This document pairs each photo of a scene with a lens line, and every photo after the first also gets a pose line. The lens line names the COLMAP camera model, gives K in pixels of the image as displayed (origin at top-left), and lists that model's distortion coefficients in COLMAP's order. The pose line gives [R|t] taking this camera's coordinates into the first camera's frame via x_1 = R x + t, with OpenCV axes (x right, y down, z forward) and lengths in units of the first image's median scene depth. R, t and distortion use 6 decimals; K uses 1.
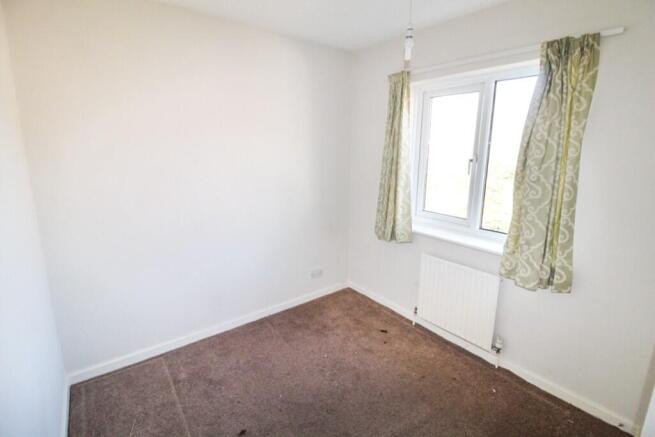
lens RADIAL K [[317.3, 0, 325.9], [0, 317.3, 211.6], [0, 0, 1]] dist [0.001003, -0.008093]
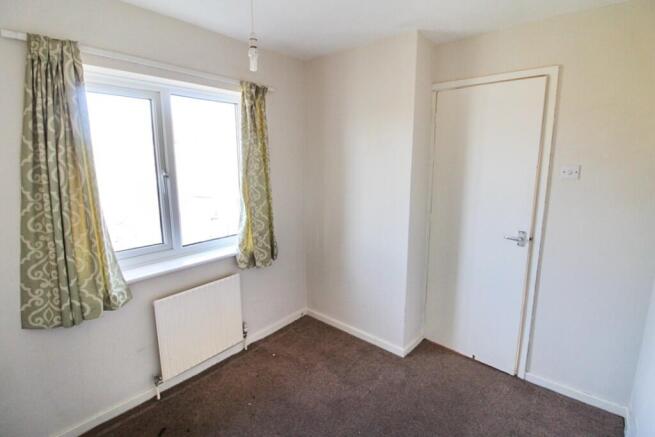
lens RADIAL K [[317.3, 0, 325.9], [0, 317.3, 211.6], [0, 0, 1]] dist [0.001003, -0.008093]
pose [[-0.201833, -0.163842, 0.965618, -0.637198], [0.210645, 0.955575, 0.206167, -0.192182], [-0.956500, 0.245014, -0.158354, 0.881938]]
